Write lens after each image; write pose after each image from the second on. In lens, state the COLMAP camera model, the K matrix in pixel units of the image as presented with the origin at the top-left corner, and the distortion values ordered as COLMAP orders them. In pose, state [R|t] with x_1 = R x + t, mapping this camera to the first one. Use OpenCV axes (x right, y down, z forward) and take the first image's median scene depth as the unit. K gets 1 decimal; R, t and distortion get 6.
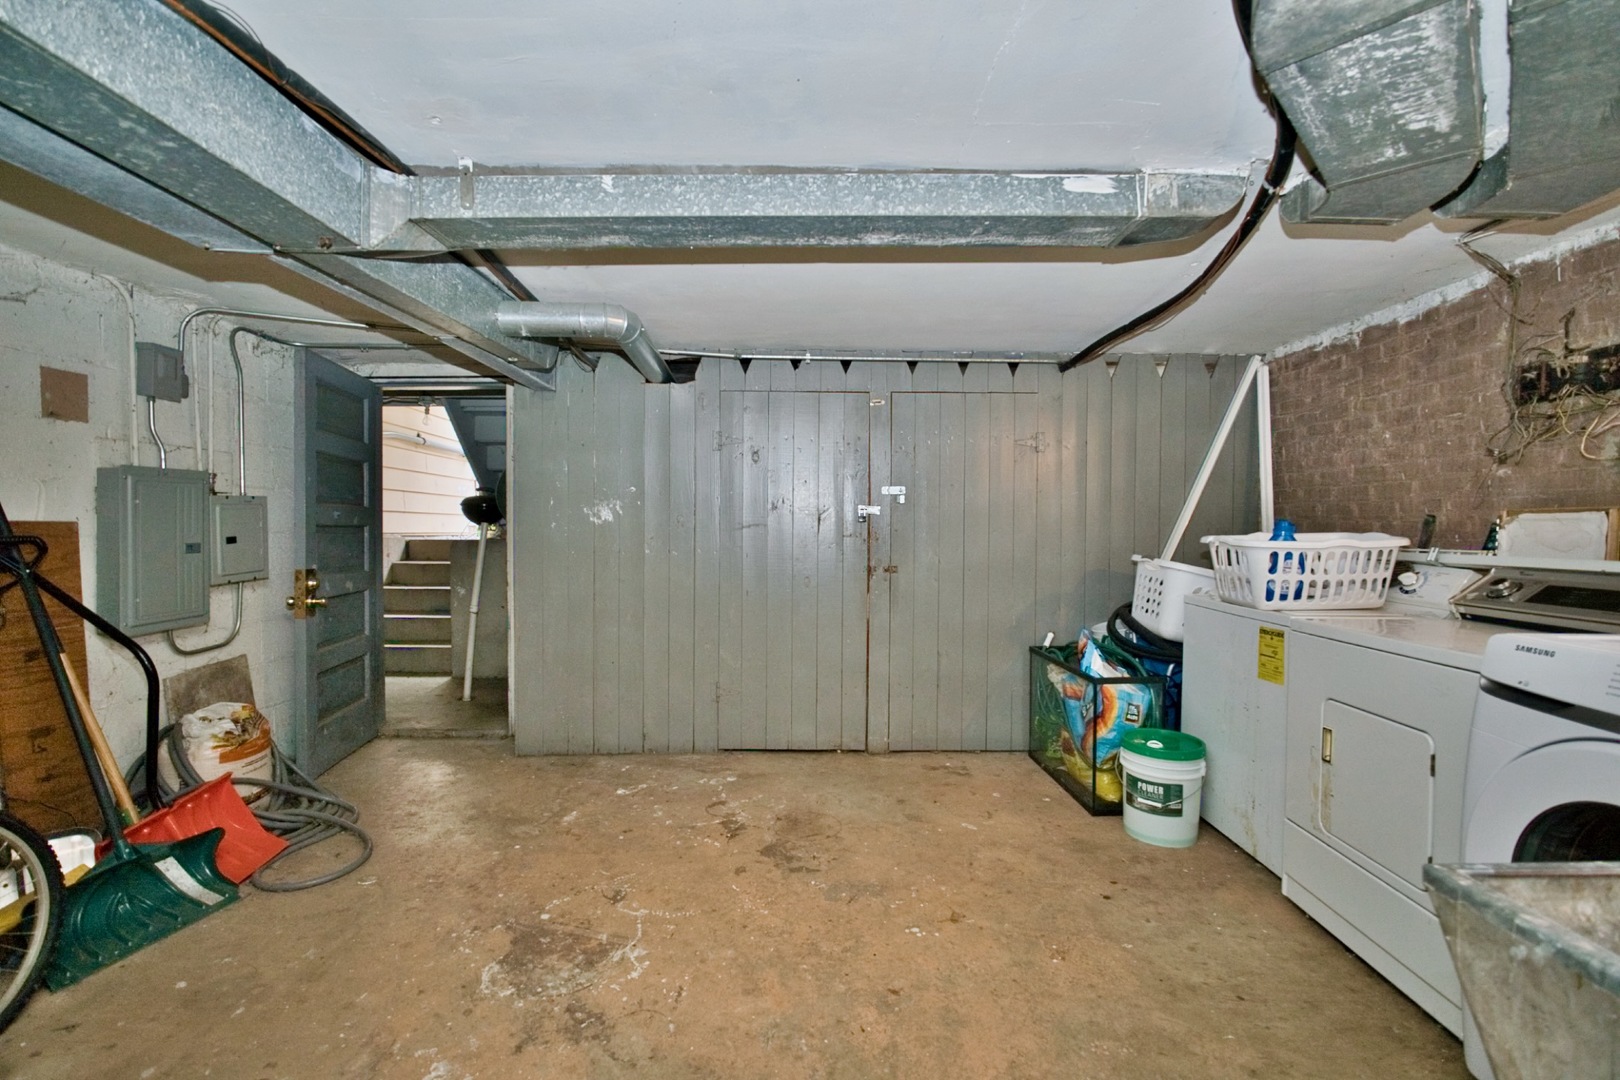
lens RADIAL K [[696.8, 0, 811.4], [0, 696.8, 536.7], [0, 0, 1]] dist [-0.019131, 0.000336]
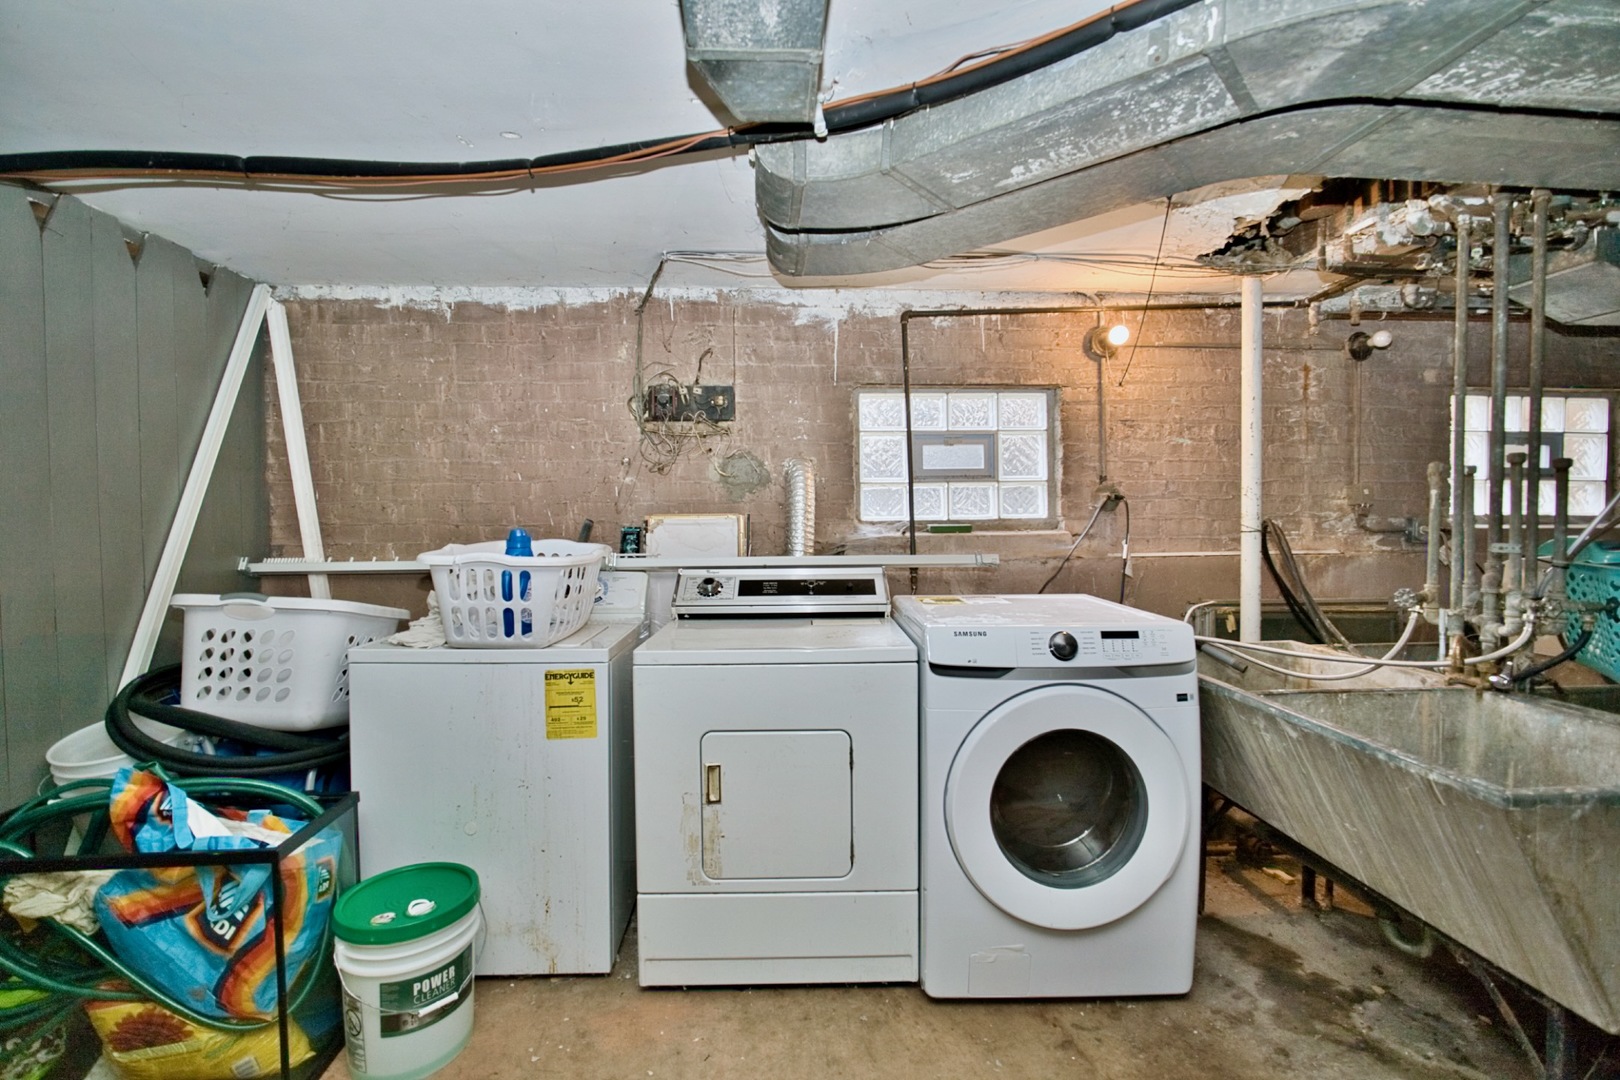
lens RADIAL K [[696.8, 0, 806.0], [0, 696.8, 538.0], [0, 0, 1]] dist [-0.019131, 0.000336]
pose [[-0.052109, -0.036804, 0.997963, -0.099190], [0.022281, 0.999029, 0.038007, -0.032105], [-0.998393, 0.024216, -0.051238, 0.661727]]
